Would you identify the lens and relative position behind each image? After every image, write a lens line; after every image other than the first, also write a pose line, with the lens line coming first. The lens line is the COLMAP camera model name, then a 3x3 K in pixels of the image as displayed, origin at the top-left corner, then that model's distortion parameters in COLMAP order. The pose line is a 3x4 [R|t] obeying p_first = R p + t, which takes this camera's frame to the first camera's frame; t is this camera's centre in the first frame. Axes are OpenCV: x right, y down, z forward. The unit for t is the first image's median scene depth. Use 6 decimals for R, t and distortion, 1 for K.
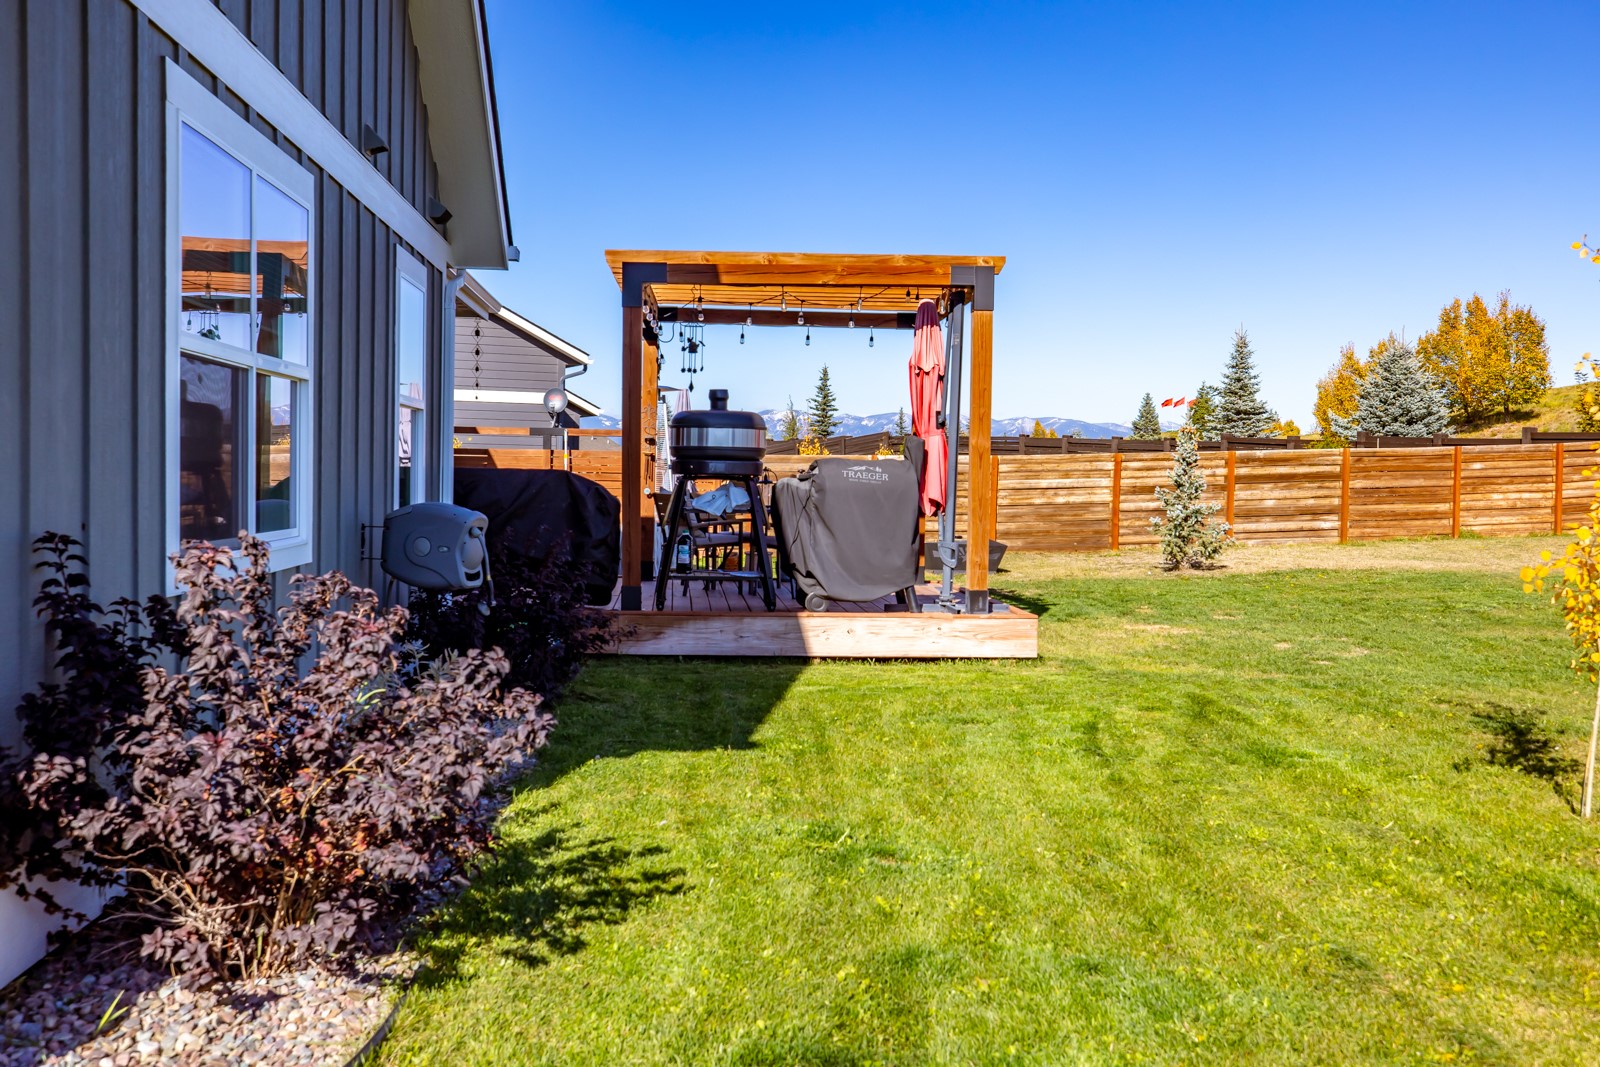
lens RADIAL K [[1539.8, 0, 801.7], [0, 1539.8, 538.2], [0, 0, 1]] dist [0.006195, 0.000000]
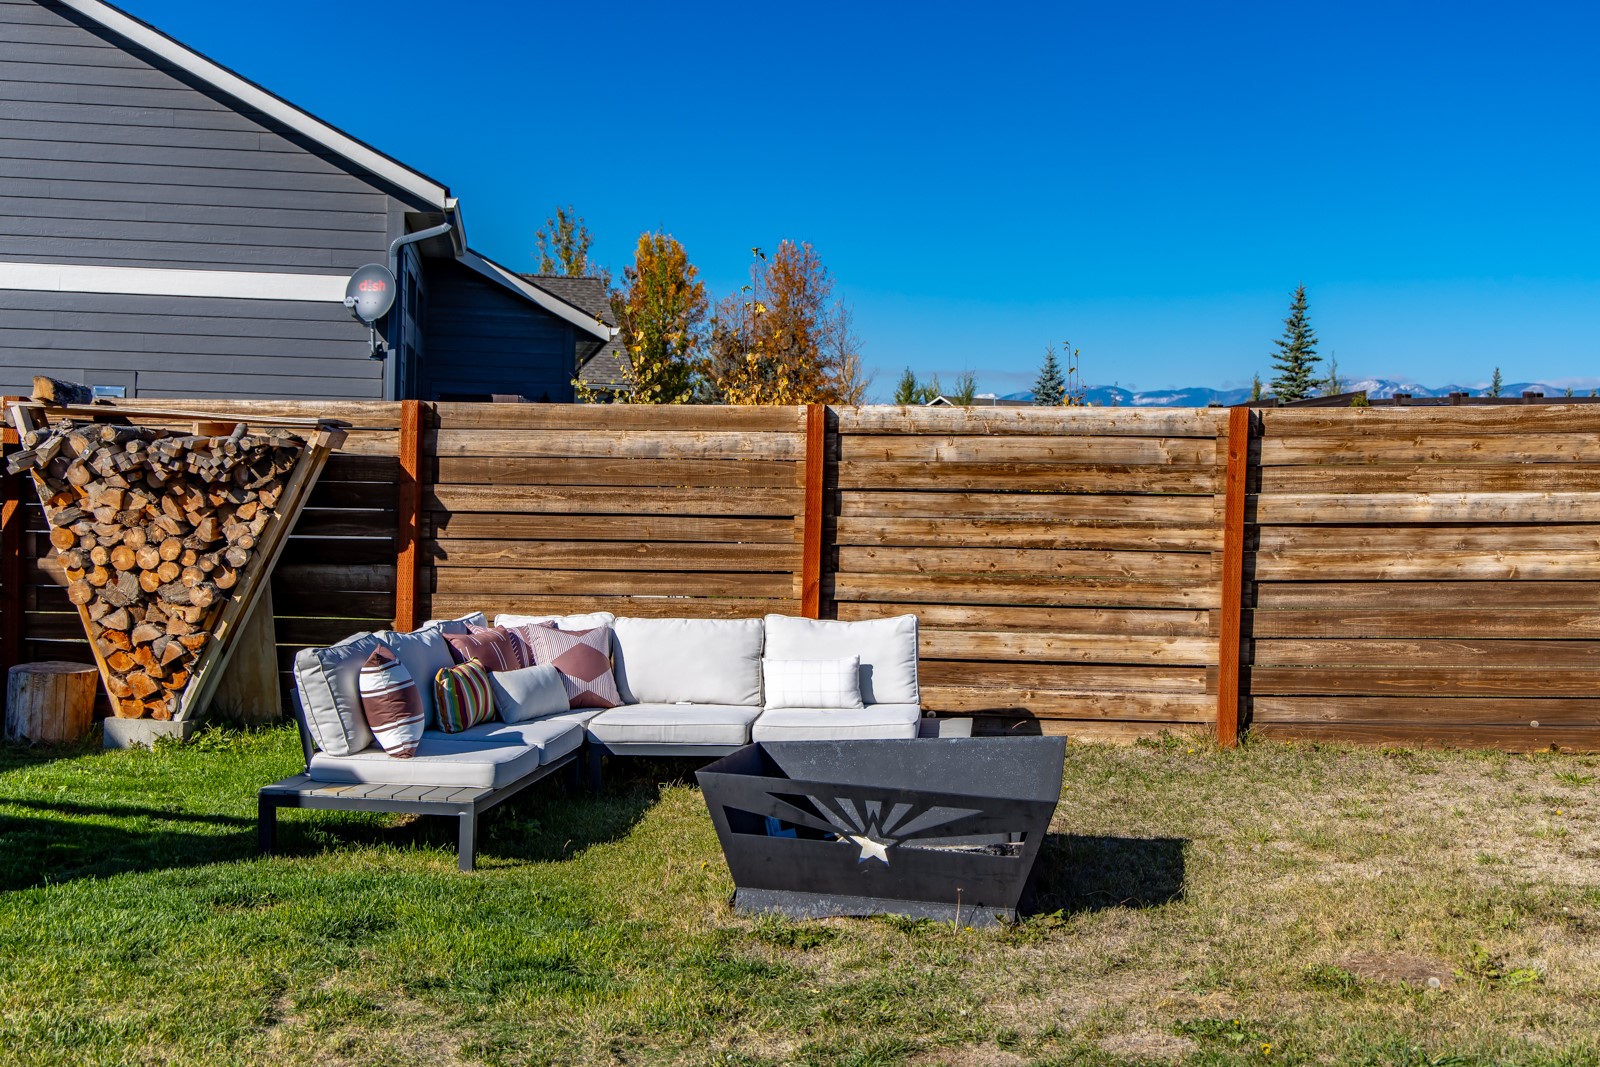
lens RADIAL K [[2059.8, 0, 809.7], [0, 2059.8, 540.2], [0, 0, 1]] dist [0.030049, 0.000000]
pose [[0.964020, 0.018340, -0.265198, 0.143649], [-0.019733, 0.999802, -0.002588, -0.025130], [0.265098, 0.007728, 0.964191, 0.578172]]
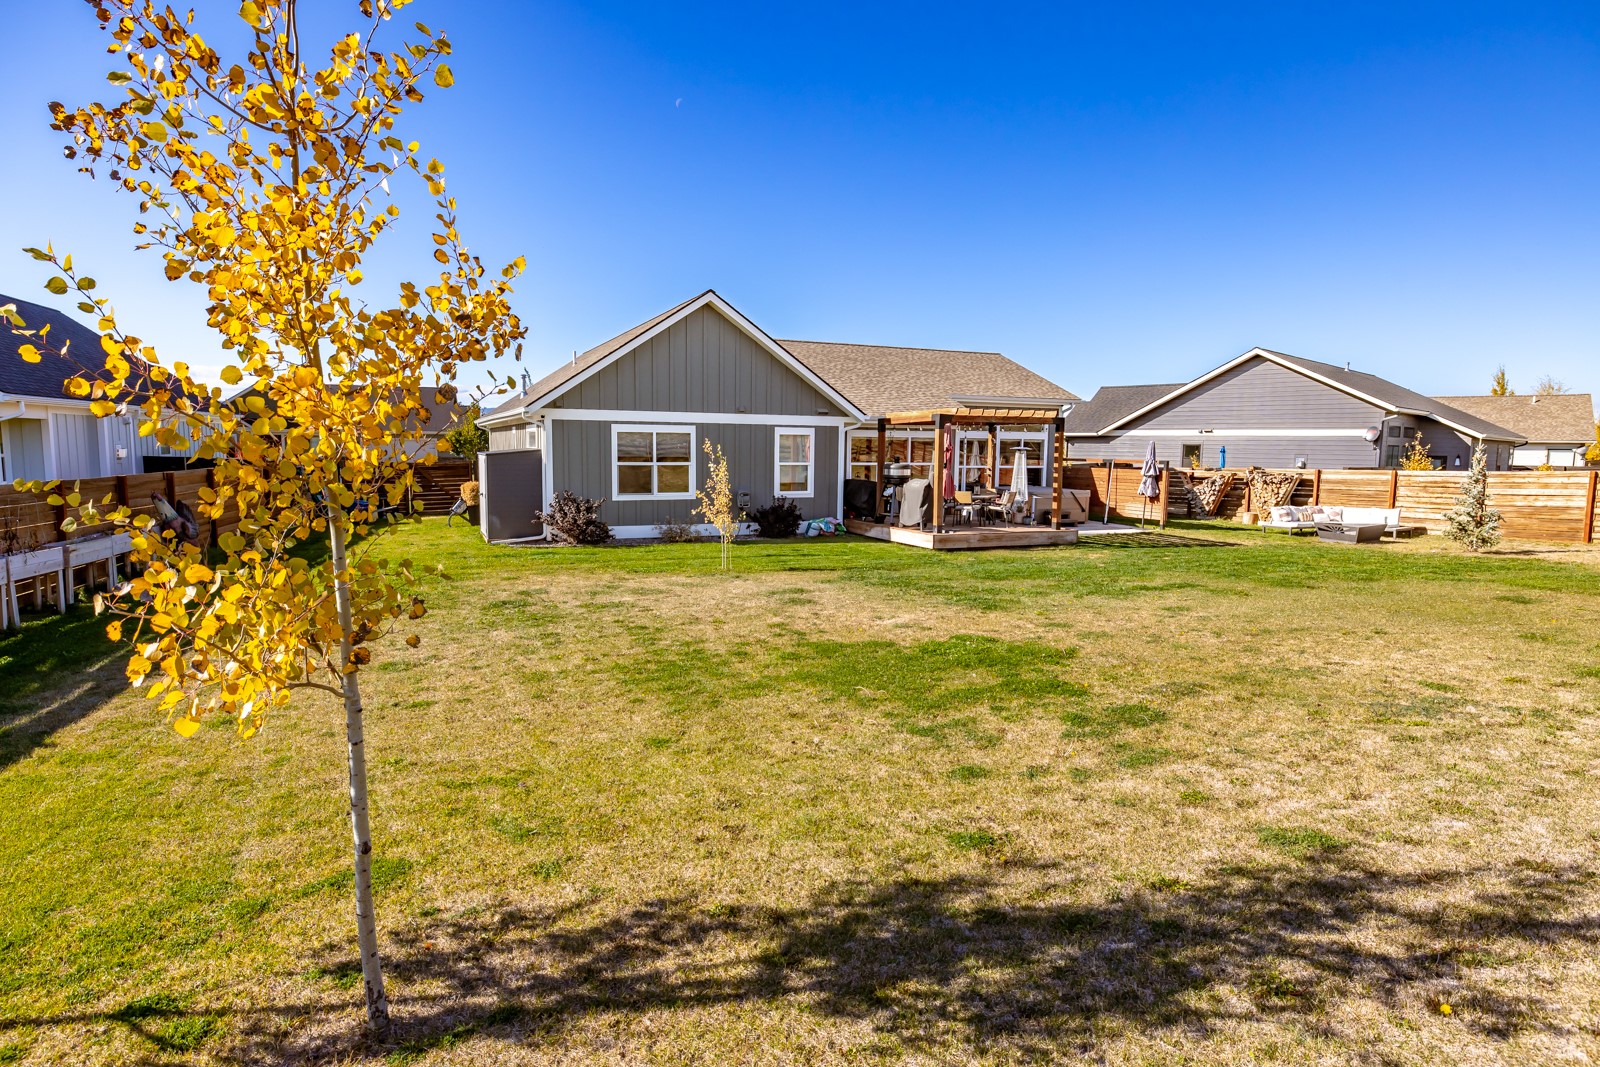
lens RADIAL K [[853.8, 0, 800.4], [0, 853.8, 541.6], [0, 0, 1]] dist [-0.001458, -0.001410]
pose [[0.342684, 0.090088, -0.935121, 0.647761], [-0.042723, 0.995856, 0.080283, -0.023269], [0.938479, 0.012439, 0.345113, 0.089113]]
